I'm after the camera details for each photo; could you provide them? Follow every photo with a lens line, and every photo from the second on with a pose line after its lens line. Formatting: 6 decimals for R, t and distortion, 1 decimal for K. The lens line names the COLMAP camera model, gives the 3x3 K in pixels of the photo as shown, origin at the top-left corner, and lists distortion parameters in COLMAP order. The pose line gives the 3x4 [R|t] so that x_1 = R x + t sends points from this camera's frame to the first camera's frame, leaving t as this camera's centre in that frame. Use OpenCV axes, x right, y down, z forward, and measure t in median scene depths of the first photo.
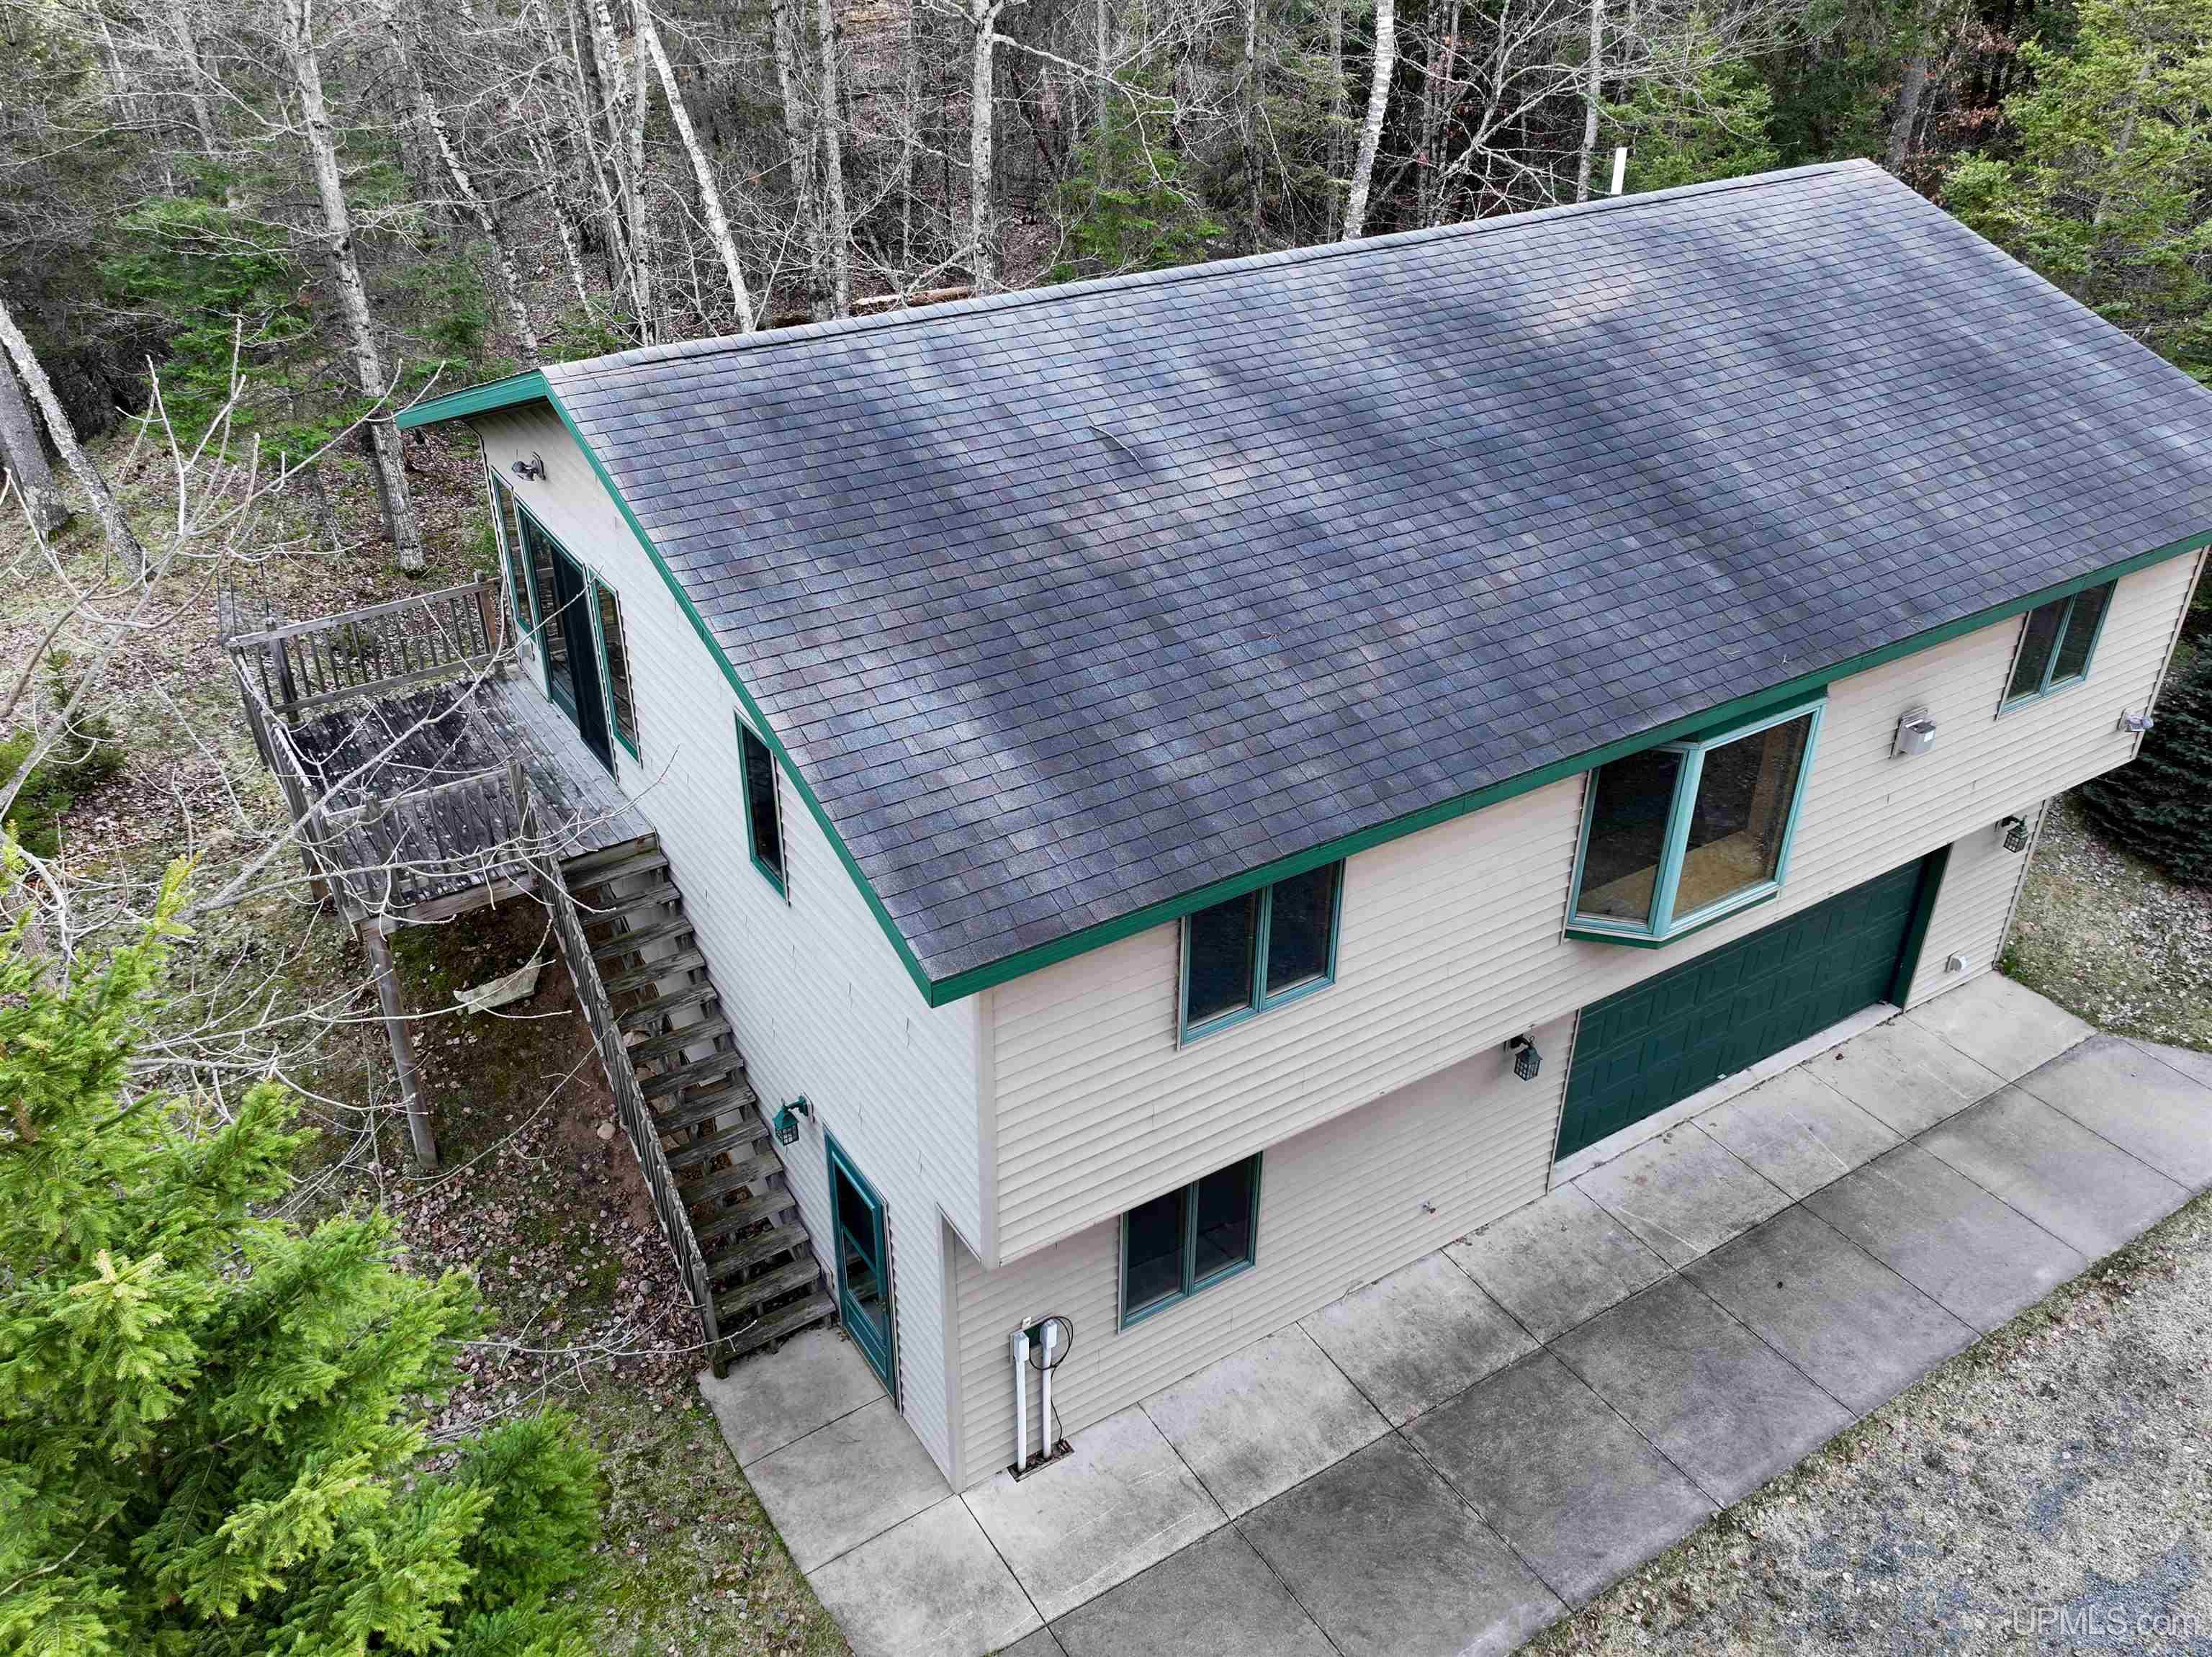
lens RADIAL K [[1801.1, 0, 1100.7], [0, 1801.1, 838.8], [0, 0, 1]] dist [0.000179, 0.001399]
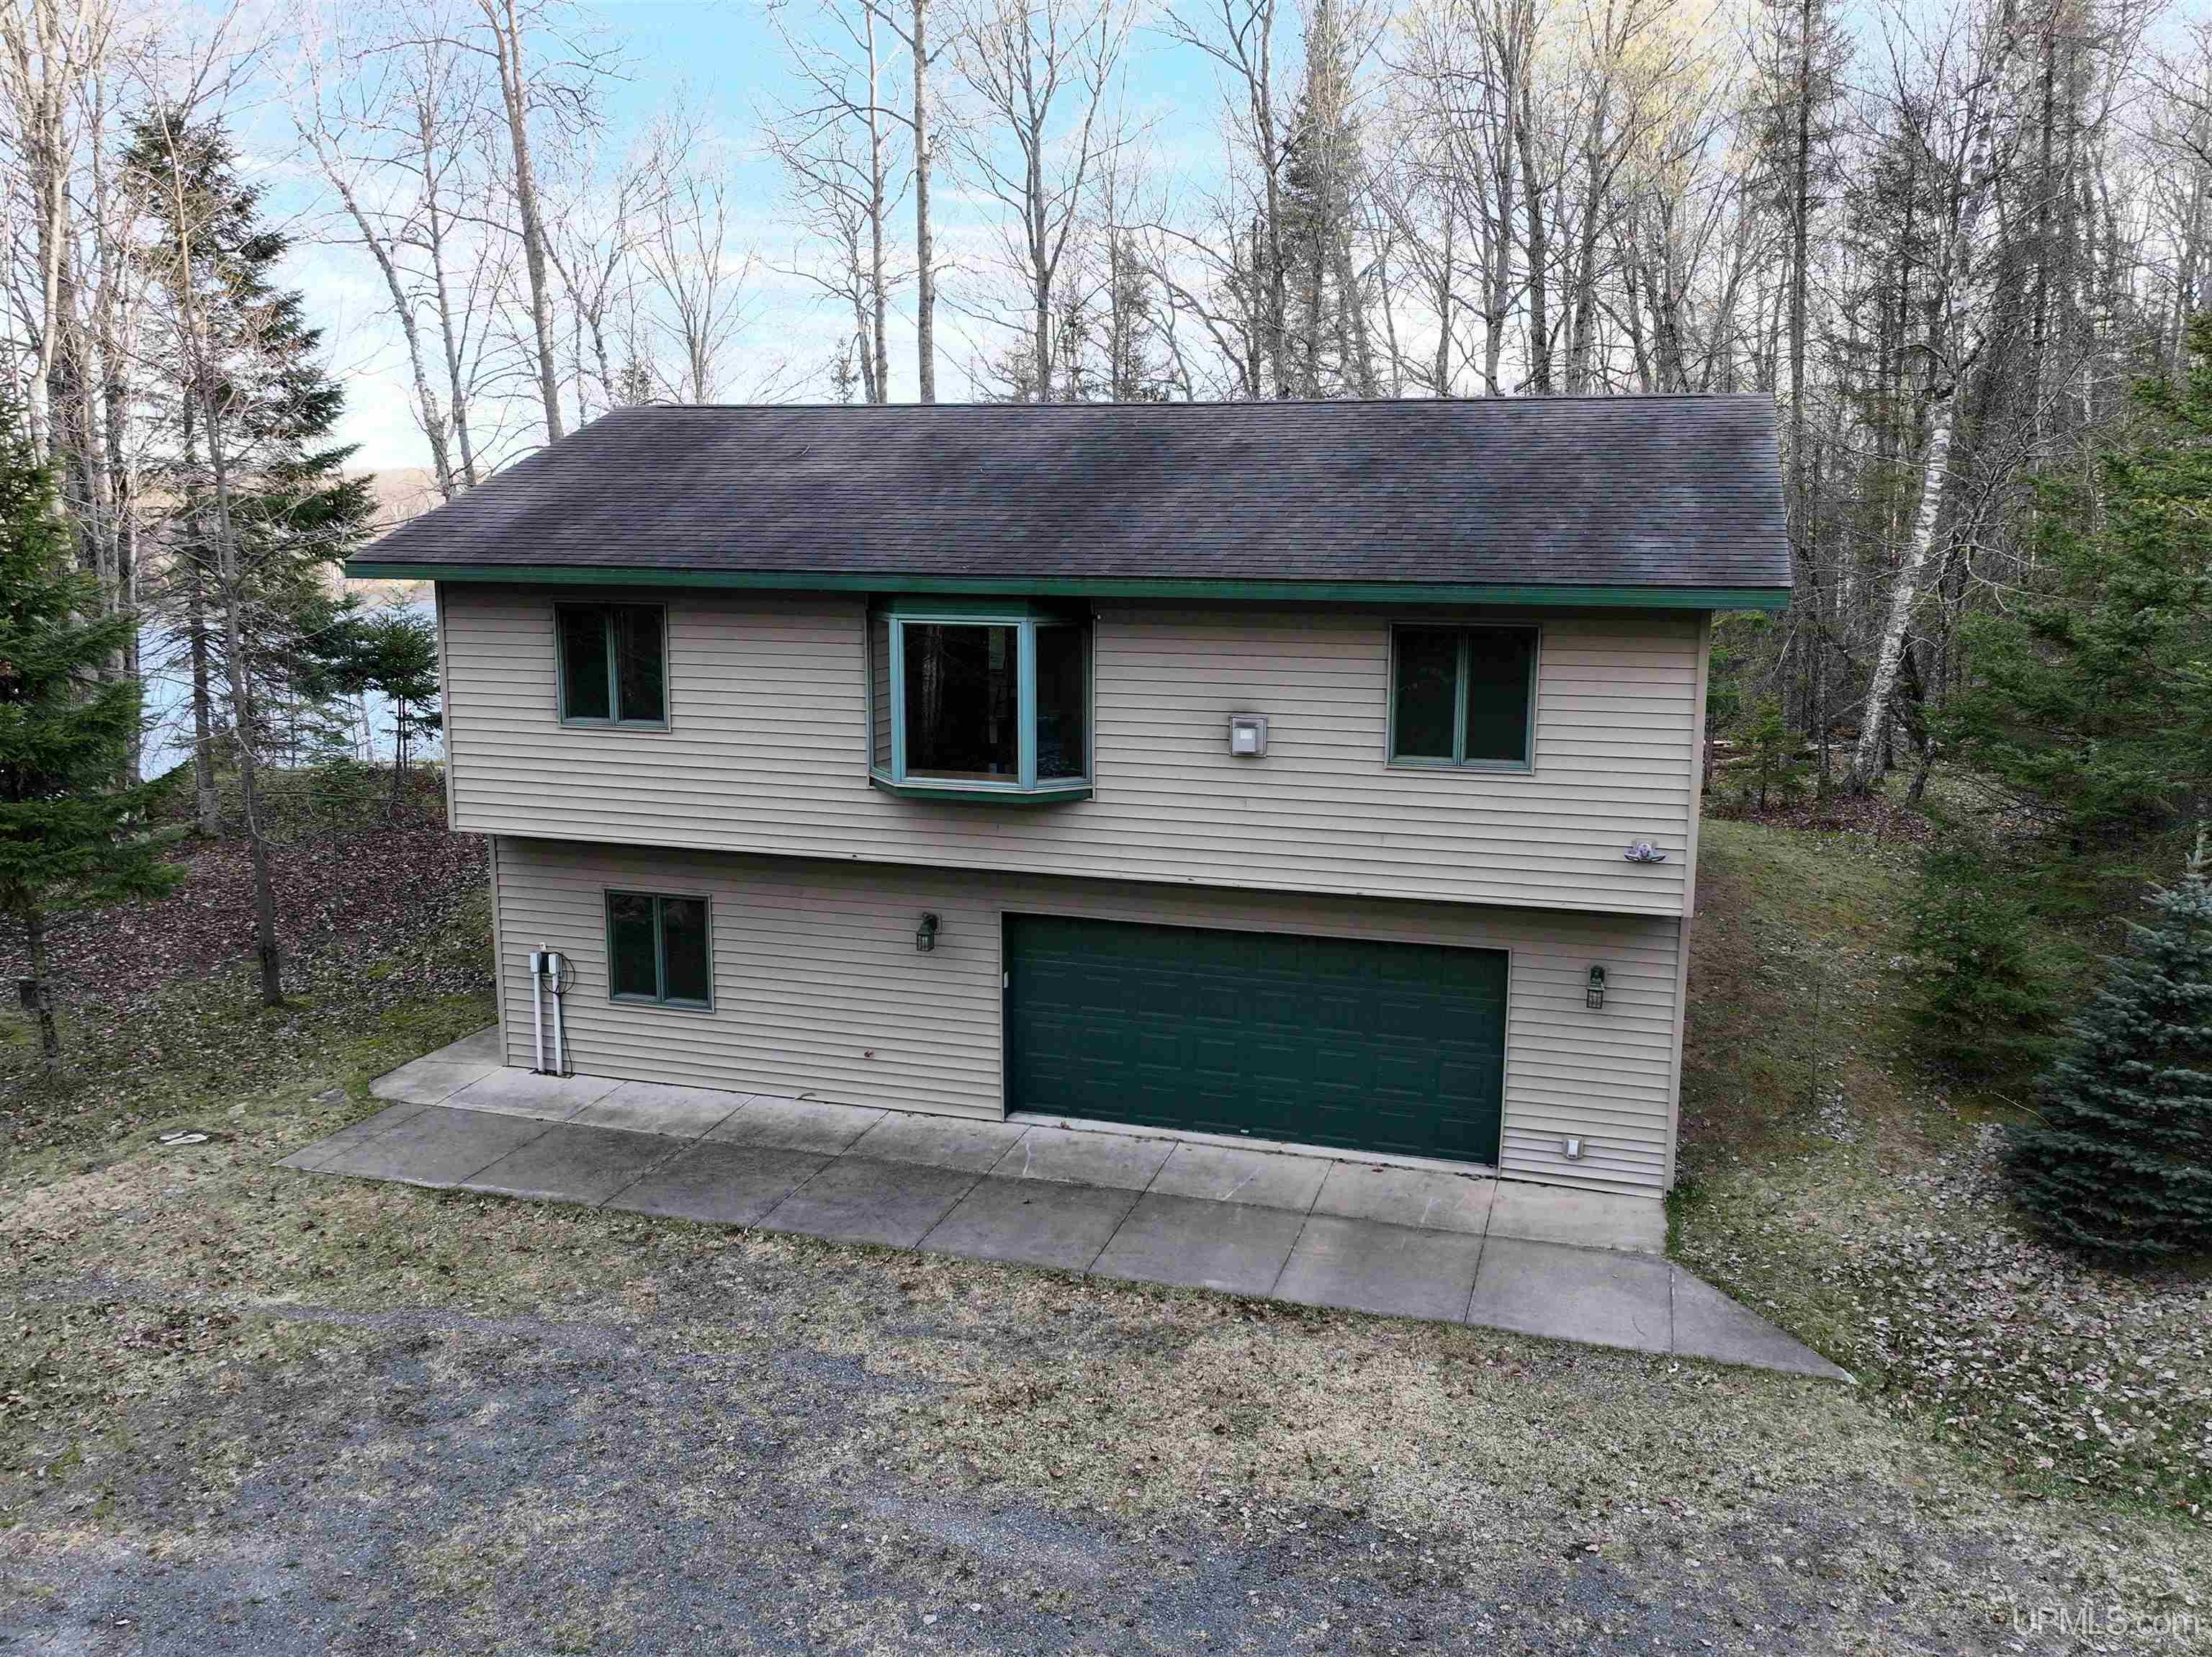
lens RADIAL K [[1801.1, 0, 1100.7], [0, 1801.1, 838.8], [0, 0, 1]] dist [0.000179, 0.001399]
pose [[0.644185, 0.140525, -0.751850, 1.322441], [-0.401091, 0.899047, -0.175618, 0.246932], [0.651270, 0.414690, 0.635515, 0.270635]]
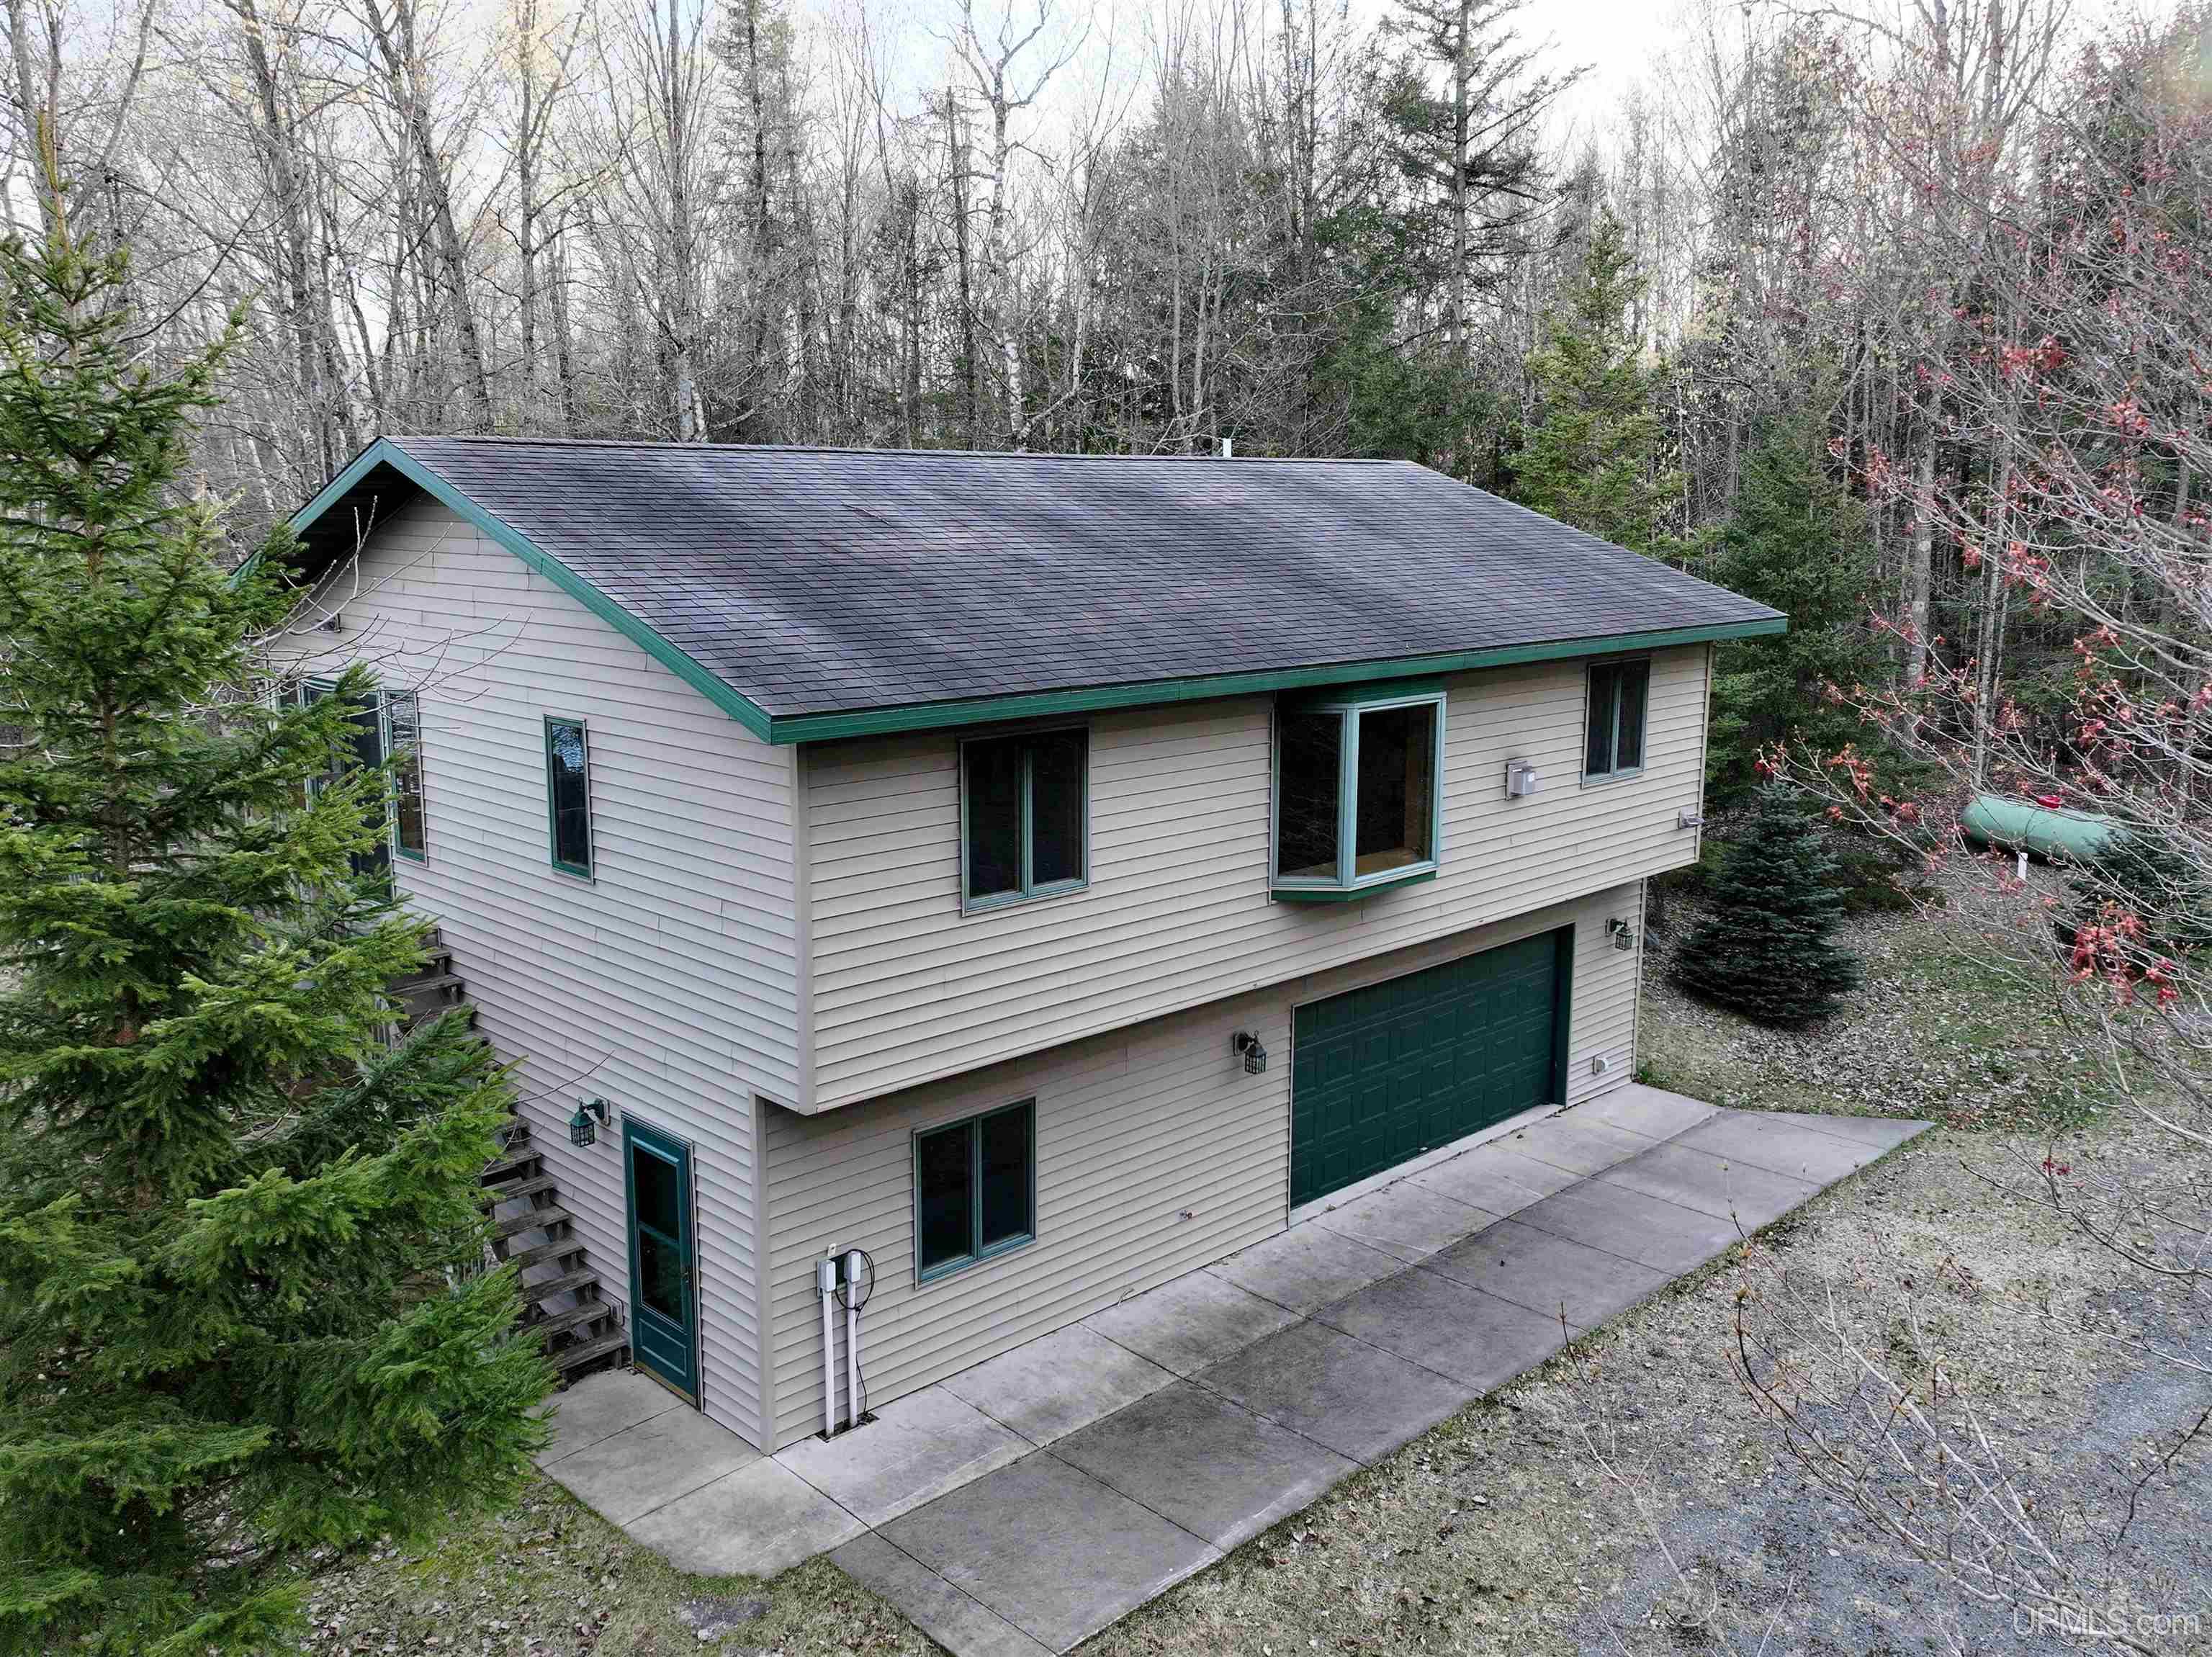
lens RADIAL K [[1801.1, 0, 1100.7], [0, 1801.1, 838.8], [0, 0, 1]] dist [0.000179, 0.001399]
pose [[0.979432, -0.041587, 0.197440, -0.079245], [0.108320, 0.933939, -0.340624, 0.391215], [-0.170232, 0.355005, 0.919235, -0.073545]]
